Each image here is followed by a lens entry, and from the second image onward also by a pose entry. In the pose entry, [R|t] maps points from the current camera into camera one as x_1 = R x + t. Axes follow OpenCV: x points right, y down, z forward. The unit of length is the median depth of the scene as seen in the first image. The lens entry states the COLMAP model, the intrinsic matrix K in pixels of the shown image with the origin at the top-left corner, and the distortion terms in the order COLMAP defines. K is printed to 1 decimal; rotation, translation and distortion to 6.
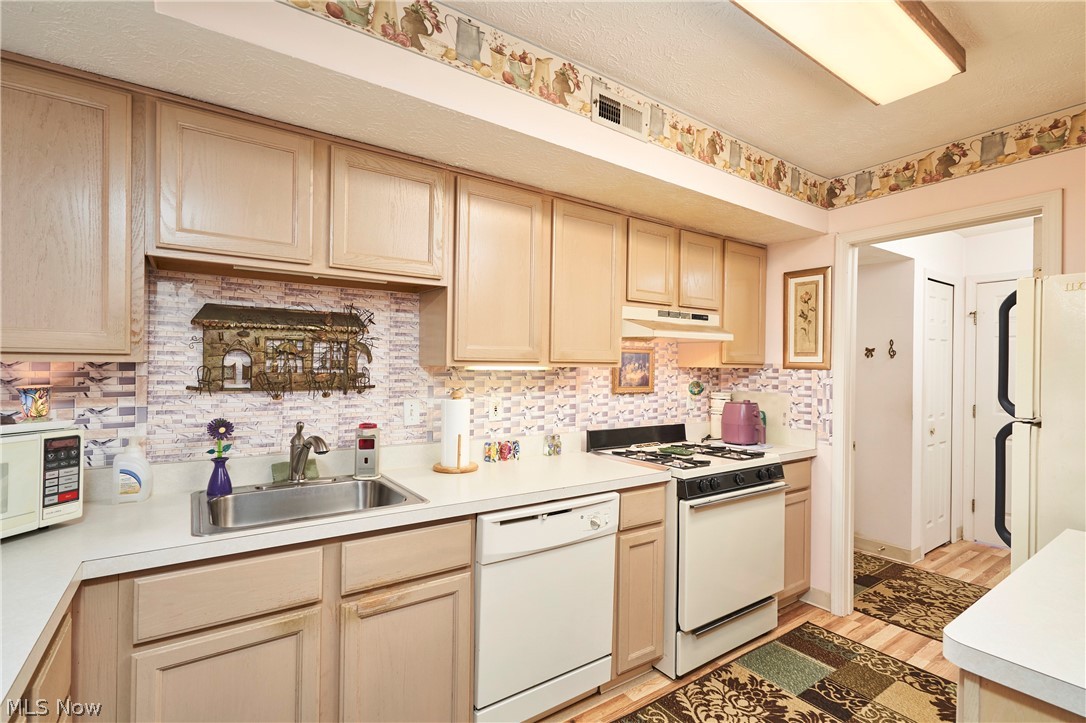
lens RADIAL K [[503.4, 0, 543.7], [0, 503.4, 363.4], [0, 0, 1]] dist [-0.014285, -0.000099]
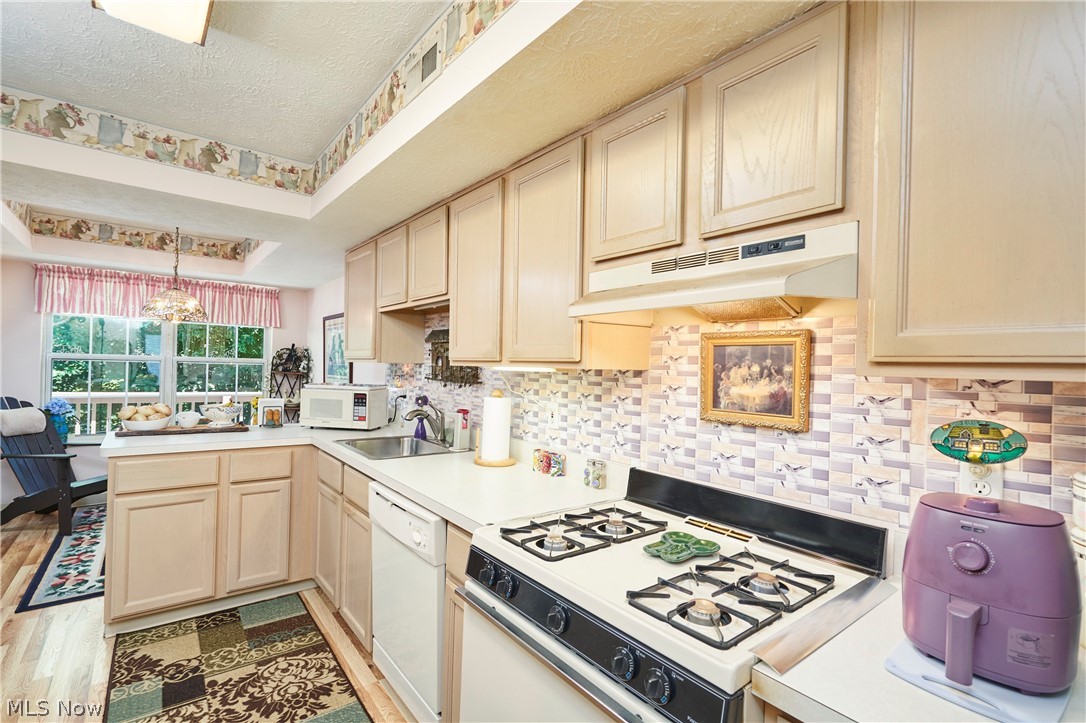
lens RADIAL K [[503.4, 0, 543.7], [0, 503.4, 363.4], [0, 0, 1]] dist [-0.014285, -0.000099]
pose [[0.060103, -0.015215, -0.998076, 0.724854], [-0.022647, 0.999606, -0.016602, 0.011475], [0.997935, 0.023601, 0.059735, 0.830918]]
